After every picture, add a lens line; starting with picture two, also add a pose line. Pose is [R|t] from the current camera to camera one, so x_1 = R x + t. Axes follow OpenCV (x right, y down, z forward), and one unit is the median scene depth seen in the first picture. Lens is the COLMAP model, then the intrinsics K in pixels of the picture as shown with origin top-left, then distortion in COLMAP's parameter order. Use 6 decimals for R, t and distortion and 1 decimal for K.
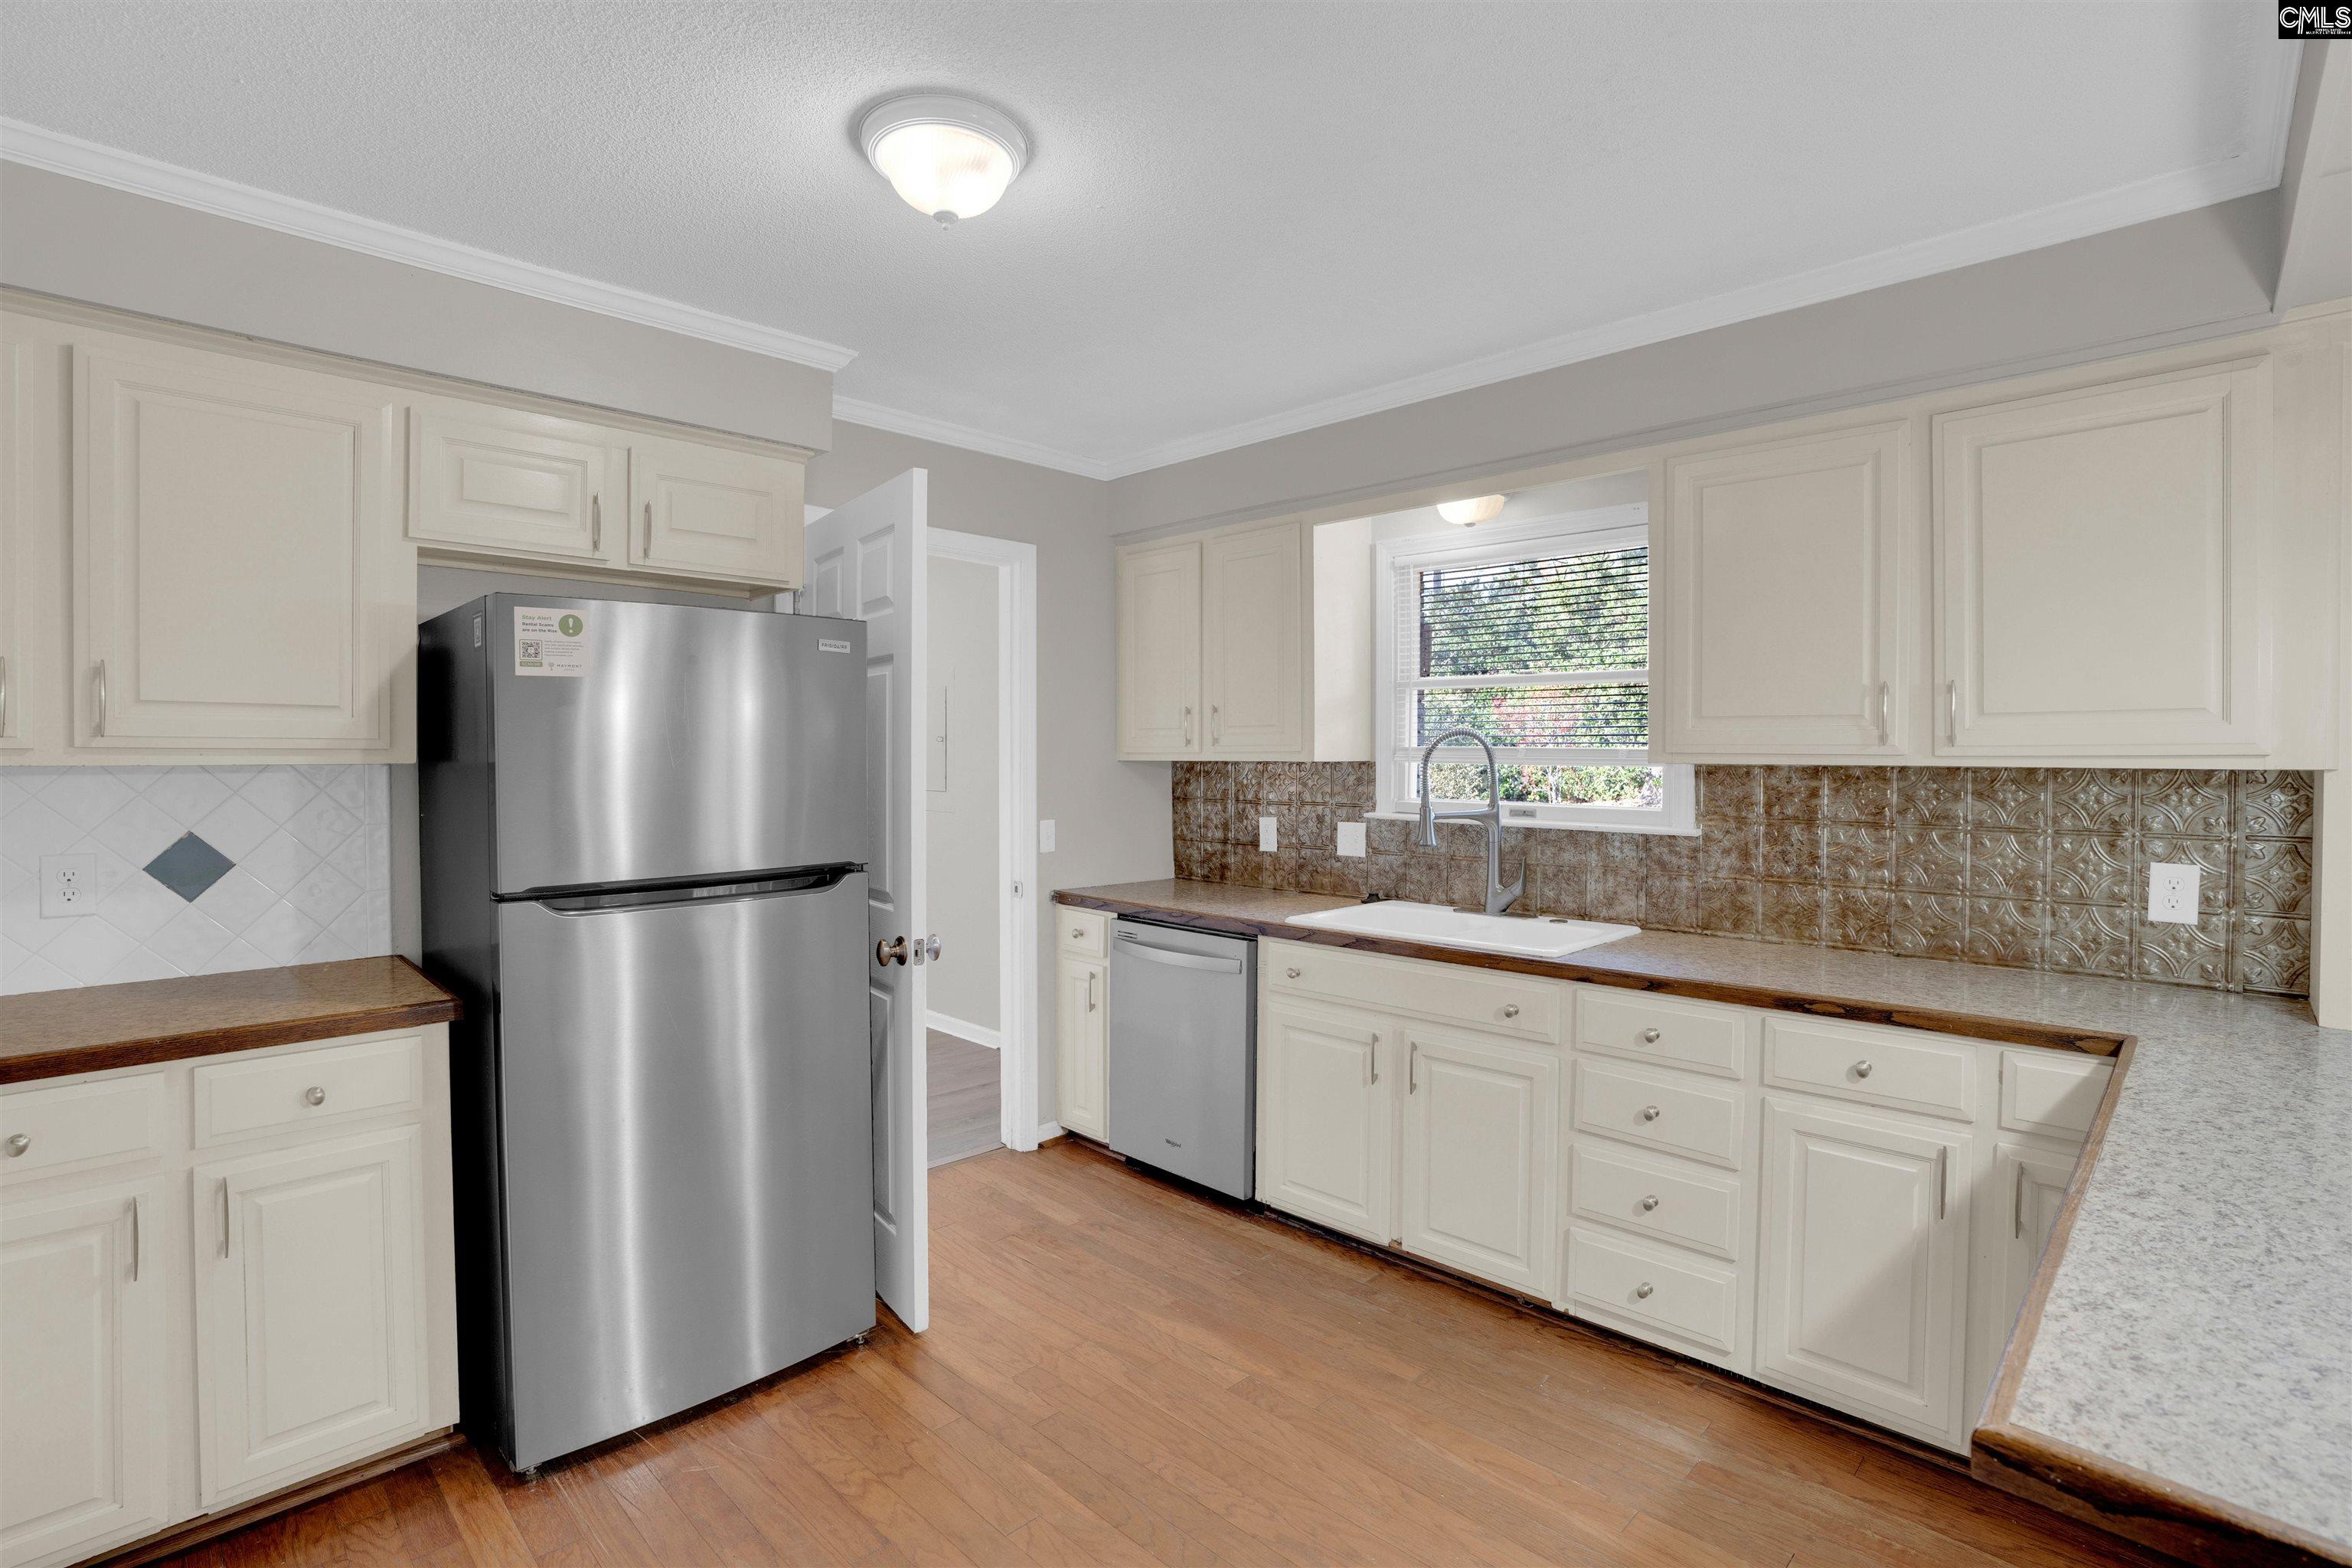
lens RADIAL K [[1098.1, 0, 1173.3], [0, 1098.1, 761.8], [0, 0, 1]] dist [-0.064511, 0.023638]
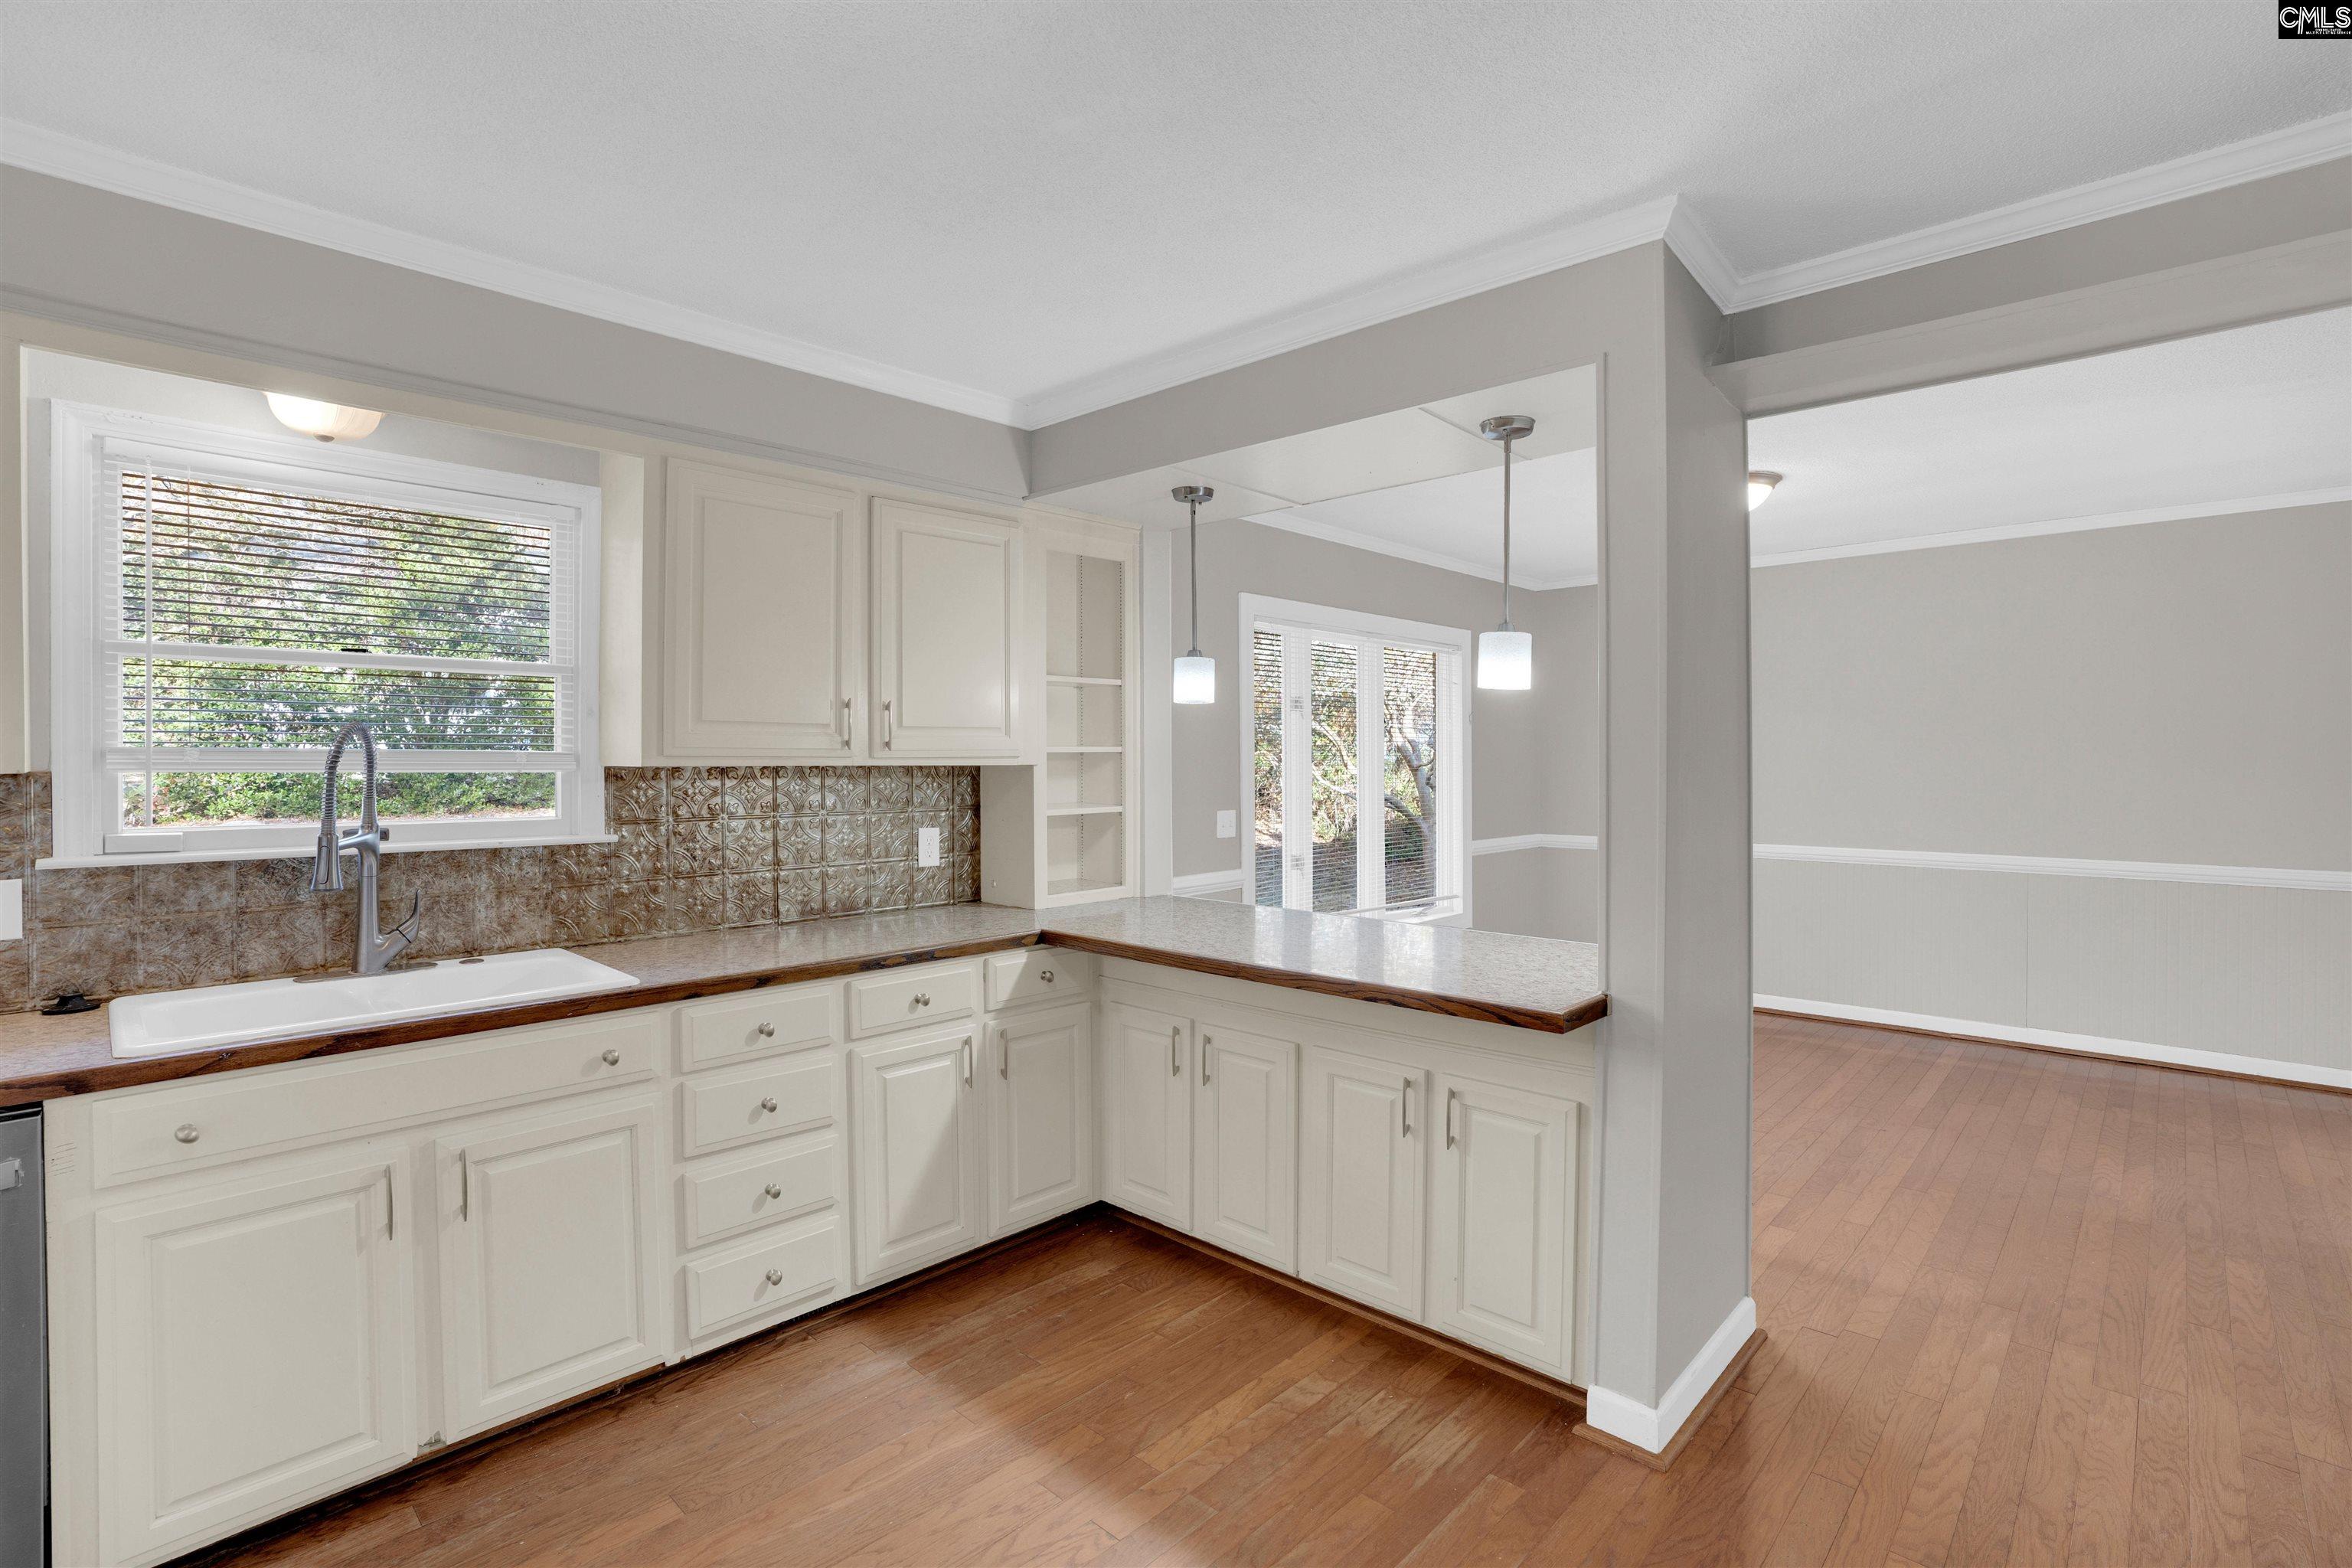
lens RADIAL K [[1098.1, 0, 1173.3], [0, 1098.1, 761.8], [0, 0, 1]] dist [-0.064511, 0.023638]
pose [[-0.023099, -0.004952, 0.999721, -0.509761], [0.008721, 0.999949, 0.005155, -0.003591], [-0.999695, 0.008838, -0.023055, 0.540131]]
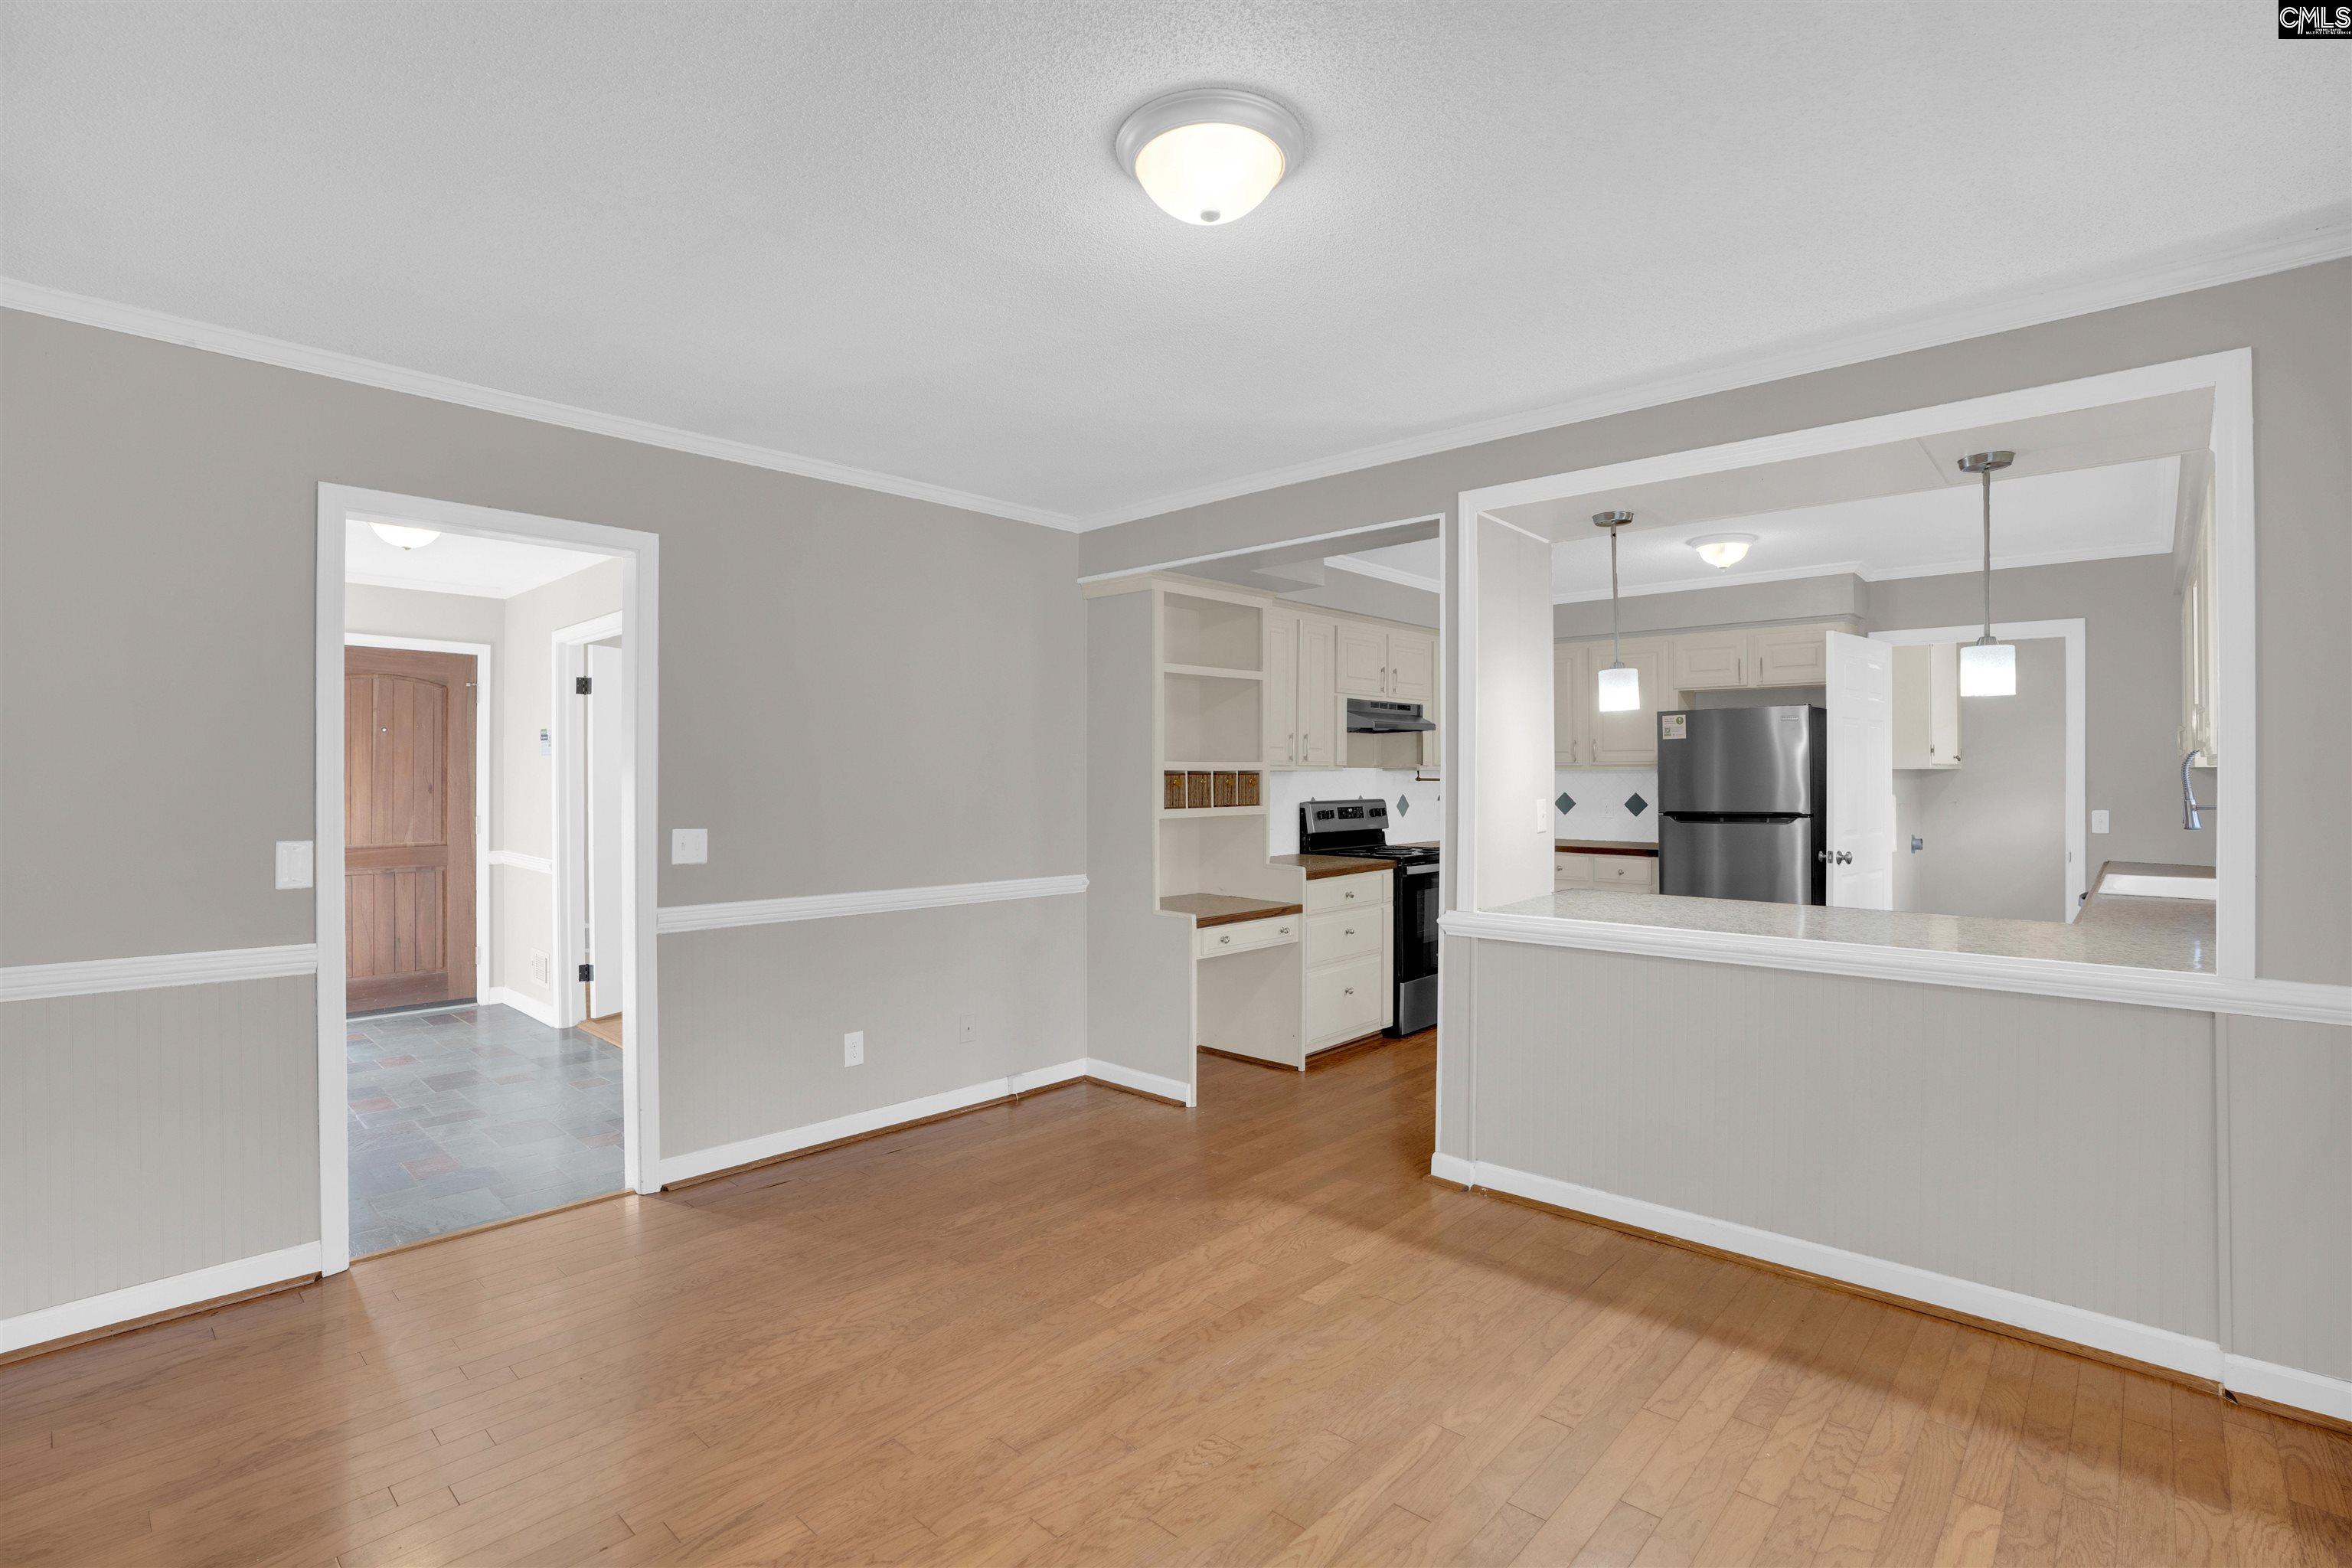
lens RADIAL K [[1098.1, 0, 1173.3], [0, 1098.1, 761.8], [0, 0, 1]] dist [-0.064511, 0.023638]
pose [[0.033460, -0.009739, -0.999393, 1.656216], [-0.005080, 0.999938, -0.009915, 0.014263], [0.999427, 0.005408, 0.033409, -0.320405]]
